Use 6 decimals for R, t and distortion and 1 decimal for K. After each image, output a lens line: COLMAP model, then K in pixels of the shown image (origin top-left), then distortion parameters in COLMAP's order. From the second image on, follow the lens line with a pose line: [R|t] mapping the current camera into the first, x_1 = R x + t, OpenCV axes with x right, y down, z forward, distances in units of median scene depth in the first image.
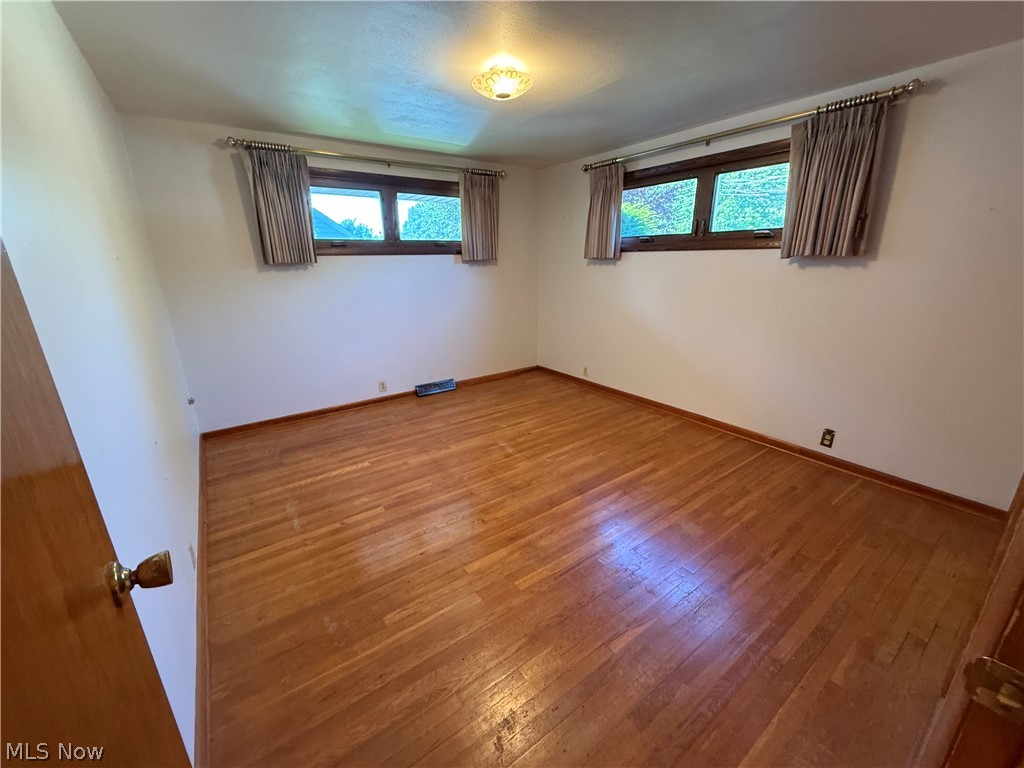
lens RADIAL K [[411.6, 0, 509.1], [0, 411.6, 385.6], [0, 0, 1]] dist [-0.001199, 0.001602]
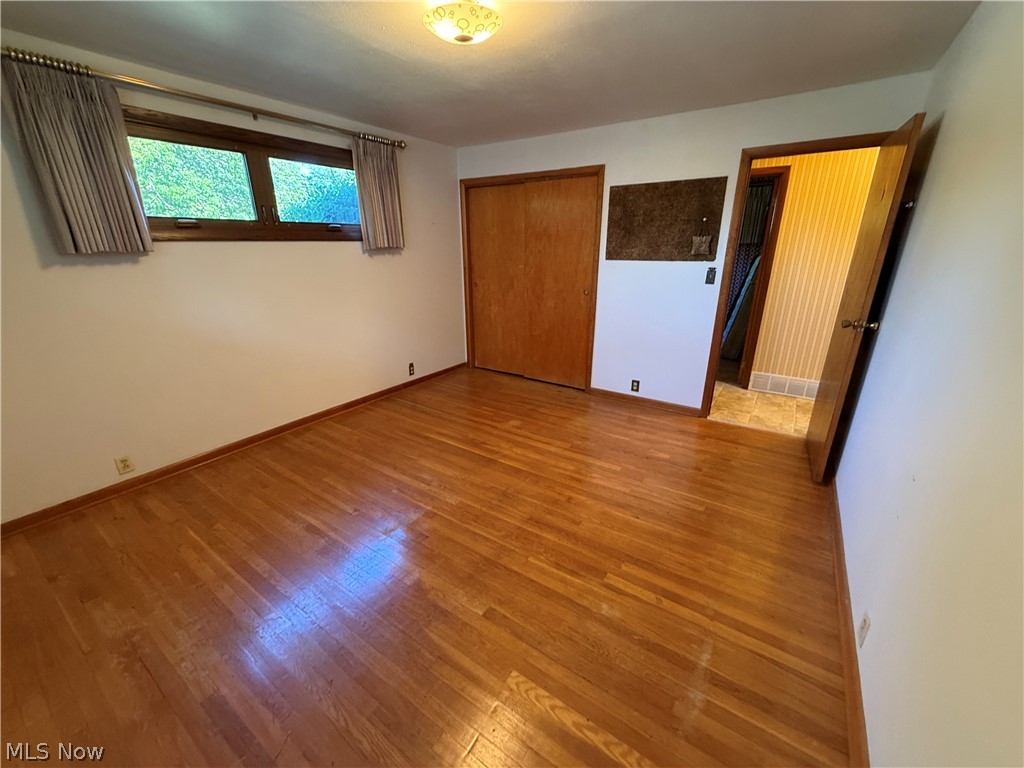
lens RADIAL K [[411.6, 0, 510.3], [0, 411.6, 385.9], [0, 0, 1]] dist [-0.001199, 0.001602]
pose [[-0.341721, -0.297062, 0.891617, -0.682025], [0.288172, 0.869907, 0.400274, -0.305041], [-0.894530, 0.393721, -0.211660, 0.982375]]
